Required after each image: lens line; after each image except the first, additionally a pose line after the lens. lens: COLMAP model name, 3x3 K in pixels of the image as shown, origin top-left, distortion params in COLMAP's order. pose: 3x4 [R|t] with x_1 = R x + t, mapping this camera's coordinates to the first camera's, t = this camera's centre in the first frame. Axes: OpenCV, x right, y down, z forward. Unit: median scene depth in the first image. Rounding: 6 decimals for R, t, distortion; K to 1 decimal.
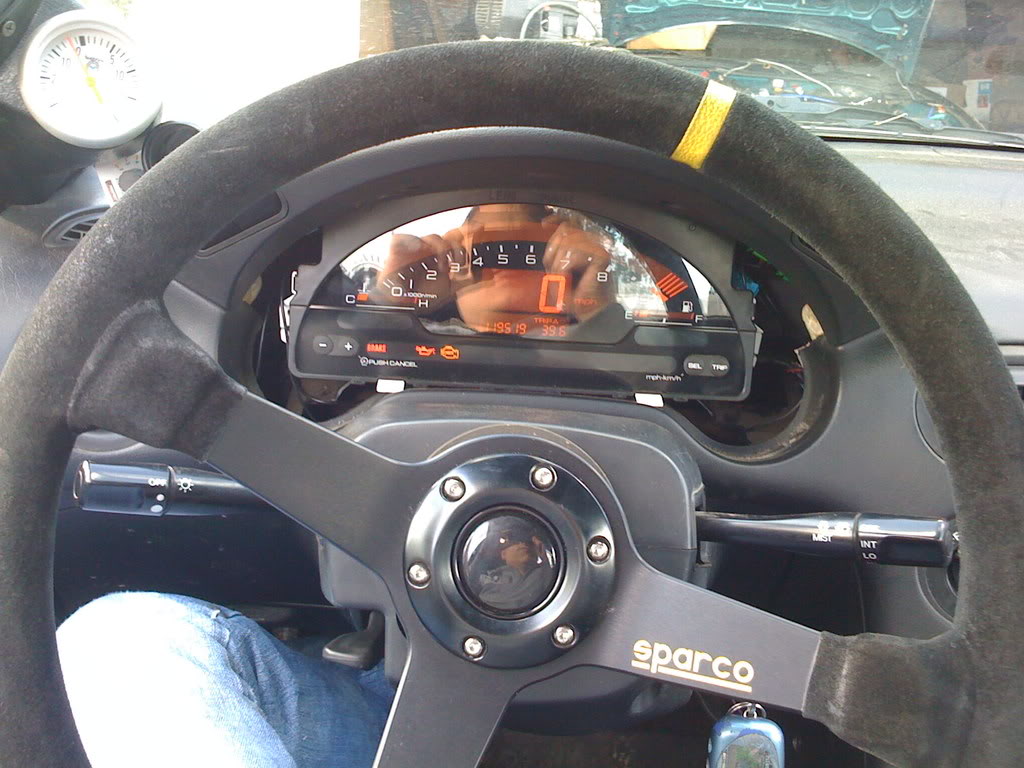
lens RADIAL K [[1114.2, 0, 511.7], [0, 1114.2, 385.1], [0, 0, 1]] dist [0.125697, 0.000000]
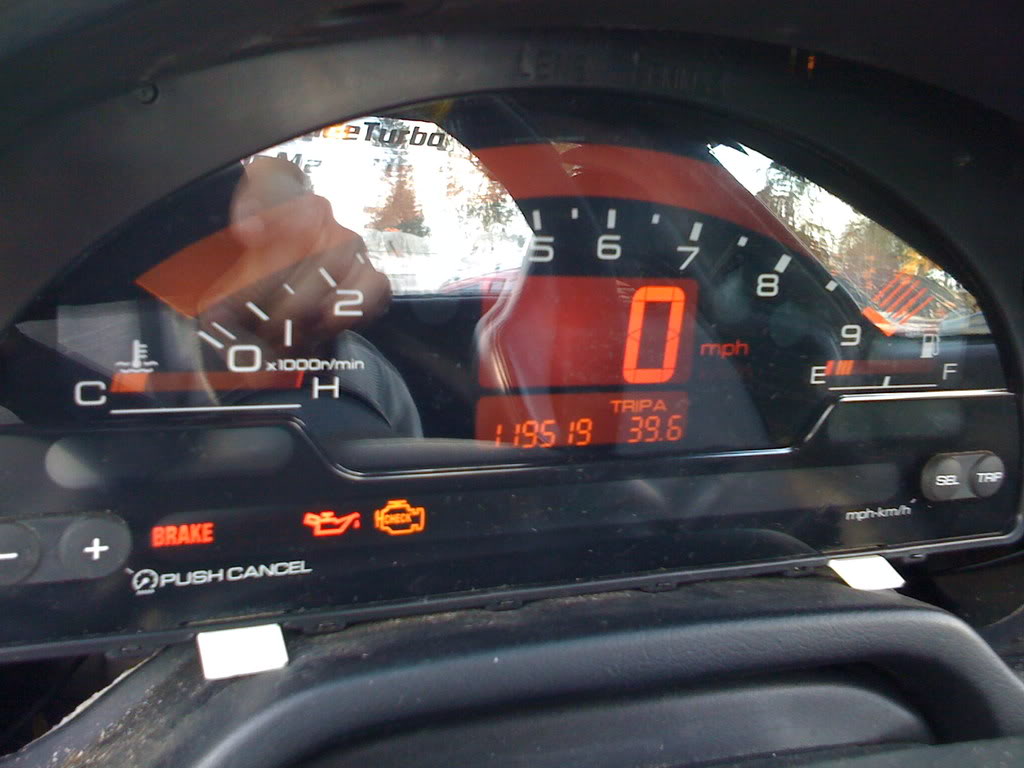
lens RADIAL K [[1114.2, 0, 512.1], [0, 1114.2, 381.9], [0, 0, 1]] dist [0.125697, 0.000000]
pose [[0.907933, -0.080833, 0.411246, -0.166939], [0.082925, 0.996474, 0.012785, -0.074316], [-0.410829, 0.022494, 0.911435, 0.665436]]
